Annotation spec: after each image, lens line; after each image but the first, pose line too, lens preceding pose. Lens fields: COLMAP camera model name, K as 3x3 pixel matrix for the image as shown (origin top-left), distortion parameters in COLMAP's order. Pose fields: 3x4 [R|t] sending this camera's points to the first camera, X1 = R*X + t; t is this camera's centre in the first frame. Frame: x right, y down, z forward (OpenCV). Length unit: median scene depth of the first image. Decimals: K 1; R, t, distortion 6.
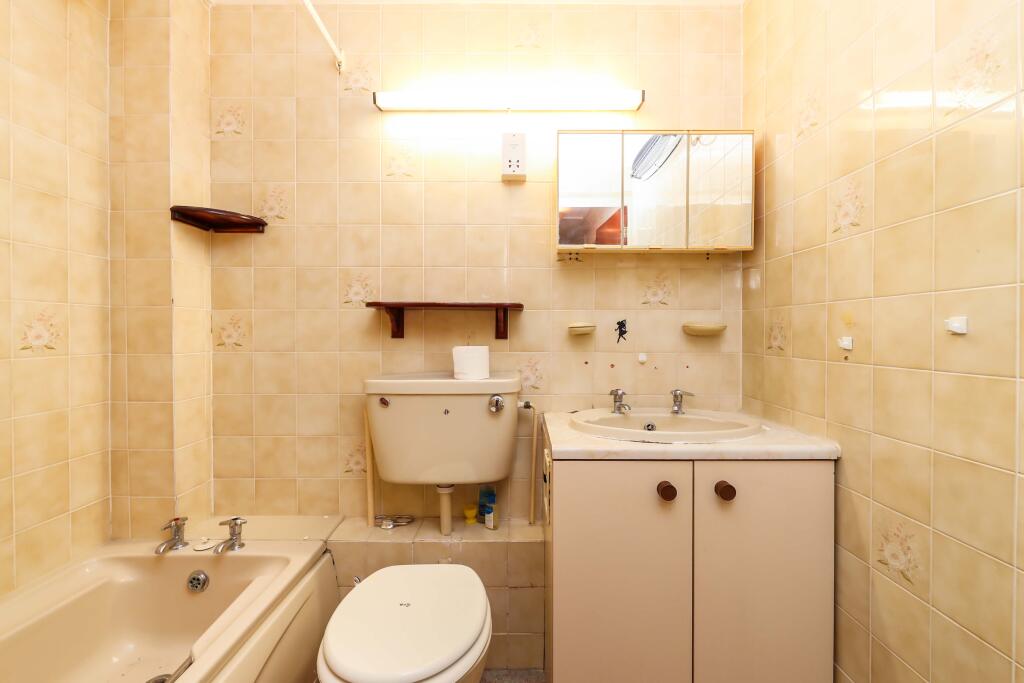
lens RADIAL K [[463.1, 0, 512.0], [0, 463.1, 341.5], [0, 0, 1]] dist [-0.002591, -0.005228]
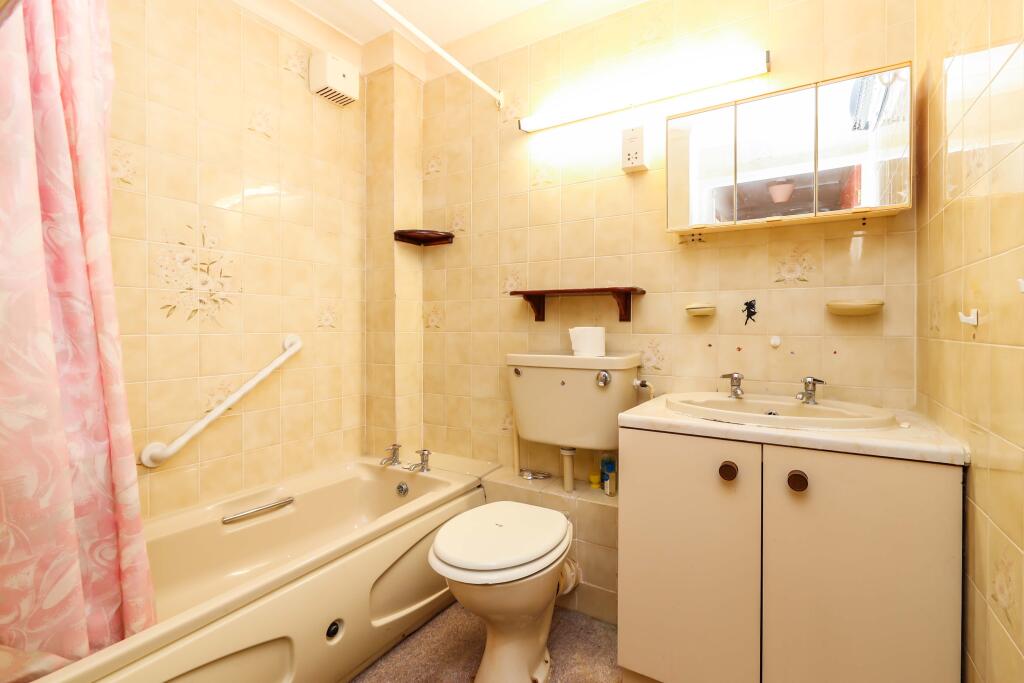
lens RADIAL K [[468.5, 0, 508.1], [0, 468.5, 336.9], [0, 0, 1]] dist [-0.010988, -0.000514]
pose [[0.846275, 0.011648, -0.532619, 0.343235], [-0.011780, 0.999926, 0.003151, 0.031805], [0.532616, 0.003608, 0.846350, -0.061640]]
